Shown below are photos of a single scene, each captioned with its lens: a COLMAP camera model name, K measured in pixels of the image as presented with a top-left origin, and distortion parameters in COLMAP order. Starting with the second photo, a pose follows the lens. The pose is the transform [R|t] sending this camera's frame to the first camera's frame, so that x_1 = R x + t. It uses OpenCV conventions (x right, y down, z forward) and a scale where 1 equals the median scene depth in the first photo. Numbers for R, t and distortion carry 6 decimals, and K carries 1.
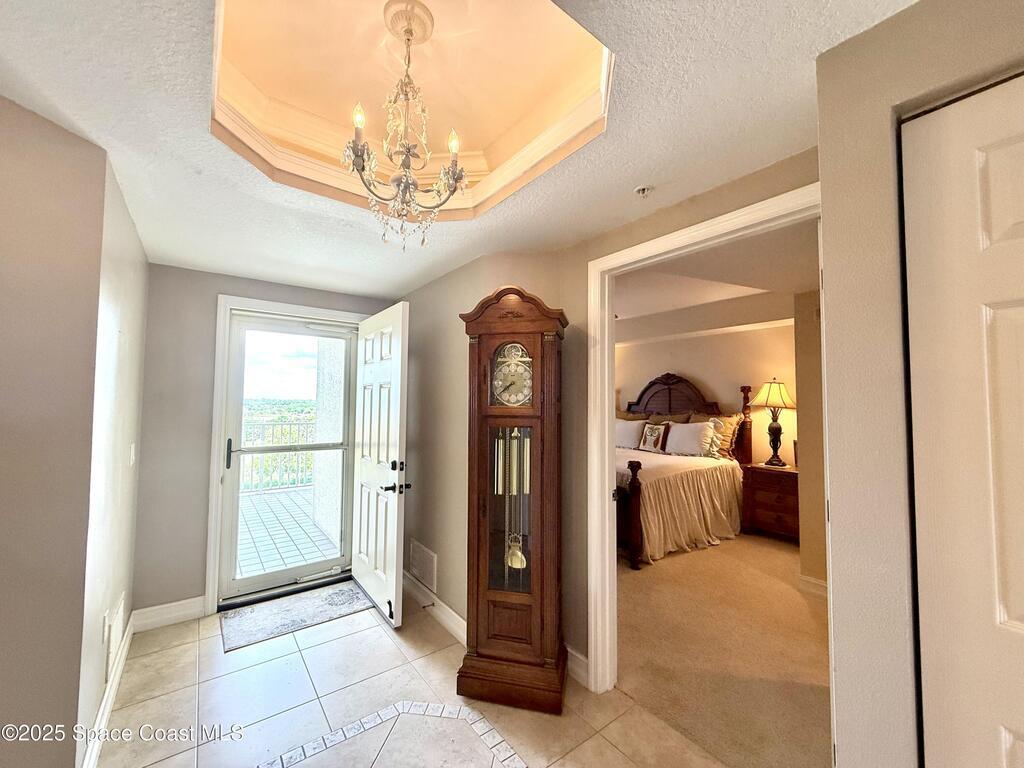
lens RADIAL K [[407.2, 0, 510.4], [0, 407.2, 382.5], [0, 0, 1]] dist [0.000730, -0.000414]
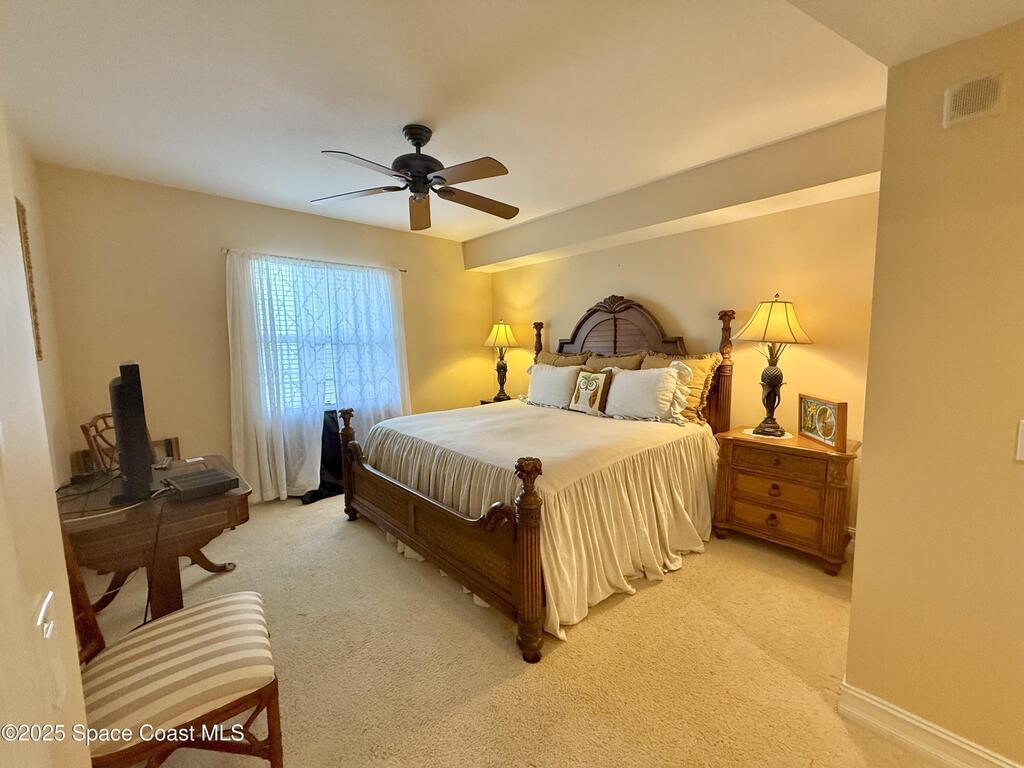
lens RADIAL K [[407.2, 0, 511.8], [0, 407.2, 386.4], [0, 0, 1]] dist [0.000730, -0.000414]
pose [[0.994735, -0.034892, 0.096361, 0.176799], [0.019525, 0.987559, 0.156032, 0.020966], [-0.100607, -0.153329, 0.983040, 0.391751]]
